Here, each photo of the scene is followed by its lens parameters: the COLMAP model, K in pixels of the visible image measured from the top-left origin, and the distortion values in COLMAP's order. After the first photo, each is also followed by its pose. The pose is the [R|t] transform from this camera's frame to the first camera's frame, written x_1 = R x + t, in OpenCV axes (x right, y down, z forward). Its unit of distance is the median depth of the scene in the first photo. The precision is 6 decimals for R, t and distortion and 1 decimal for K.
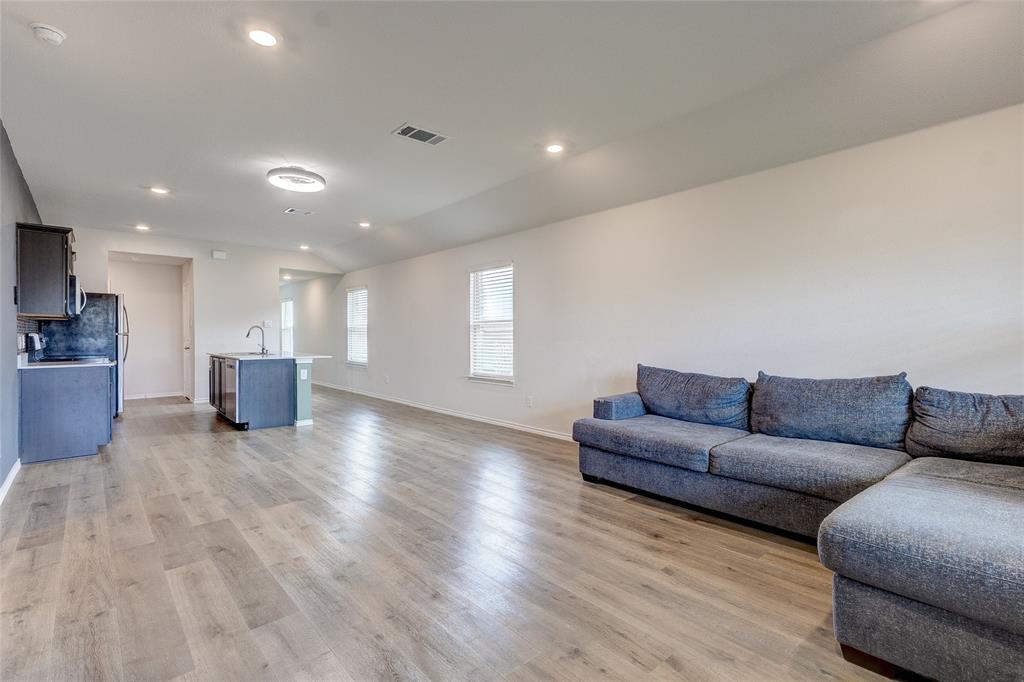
lens RADIAL K [[479.2, 0, 512.0], [0, 479.2, 341.0], [0, 0, 1]] dist [0.021316, -0.000351]
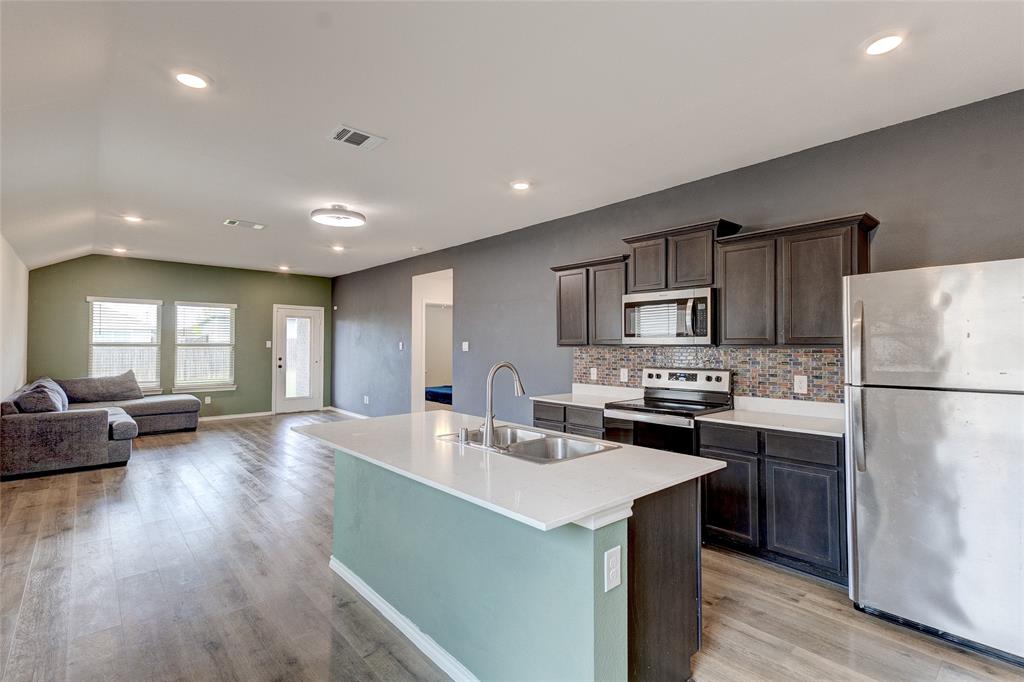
lens RADIAL K [[479.2, 0, 512.0], [0, 479.2, 341.0], [0, 0, 1]] dist [0.021316, -0.000351]
pose [[-0.999987, -0.001952, -0.004627, -1.045544], [-0.001971, 0.999990, 0.004109, -0.091187], [0.004619, 0.004118, -0.999981, 2.600593]]
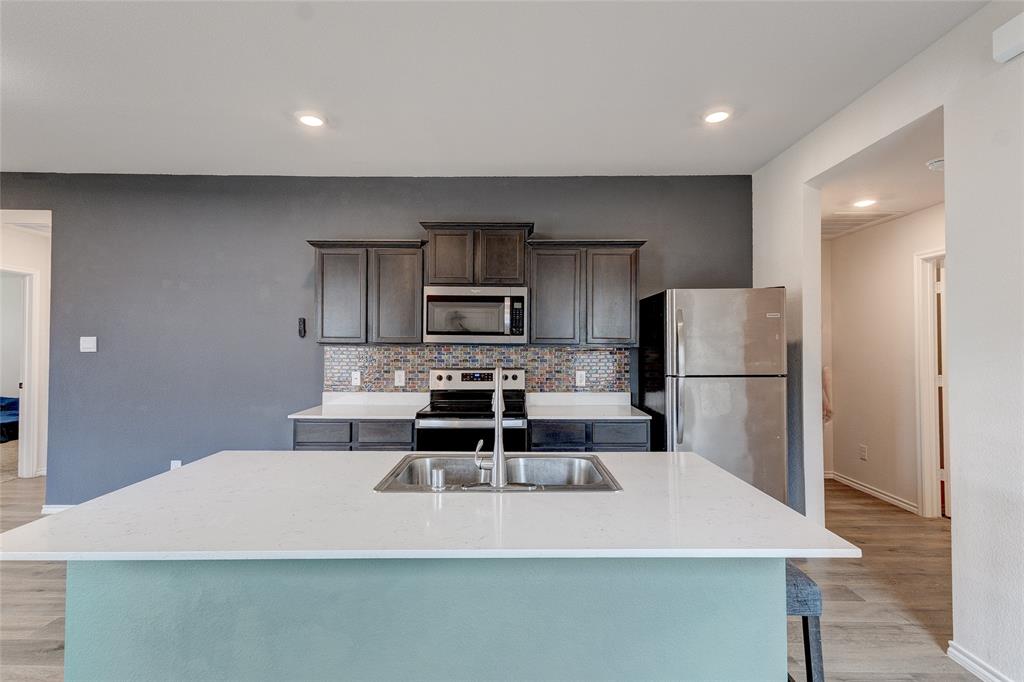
lens RADIAL K [[479.2, 0, 512.0], [0, 479.2, 341.0], [0, 0, 1]] dist [0.021316, -0.000351]
pose [[-0.664286, -0.010194, -0.747409, -0.700294], [-0.015797, 0.999875, 0.000403, -0.086574], [0.747311, 0.012074, -0.664364, 2.264242]]
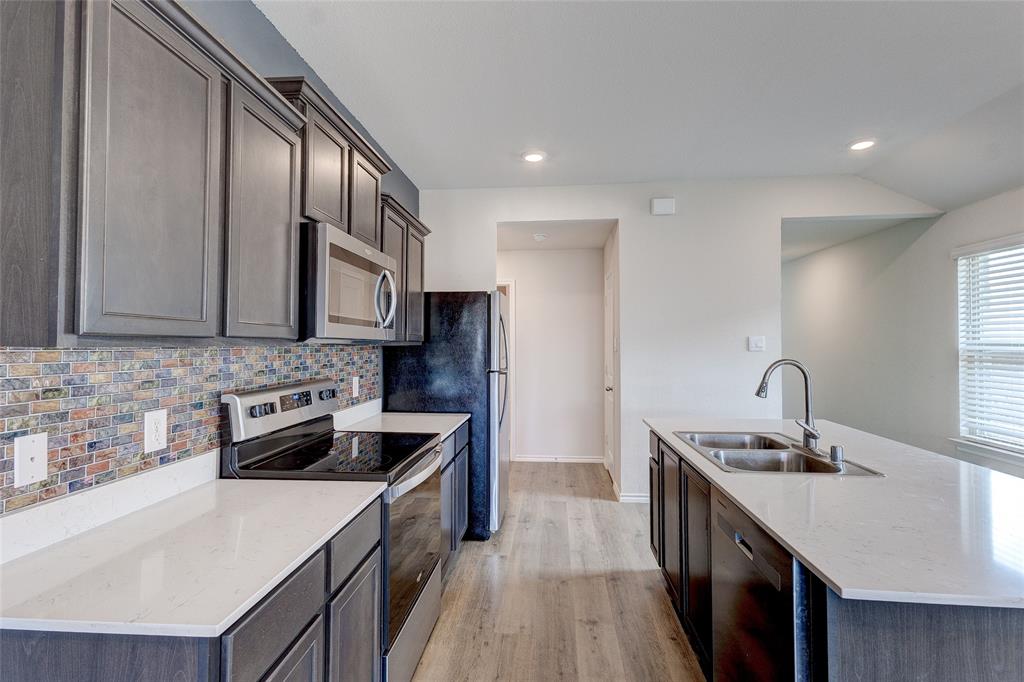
lens RADIAL K [[479.2, 0, 512.0], [0, 479.2, 341.0], [0, 0, 1]] dist [0.021316, -0.000351]
pose [[0.689776, -0.007367, -0.723986, -0.835964], [-0.009675, 0.999765, -0.019391, -0.068890], [0.723958, 0.020380, 0.689543, 1.289134]]
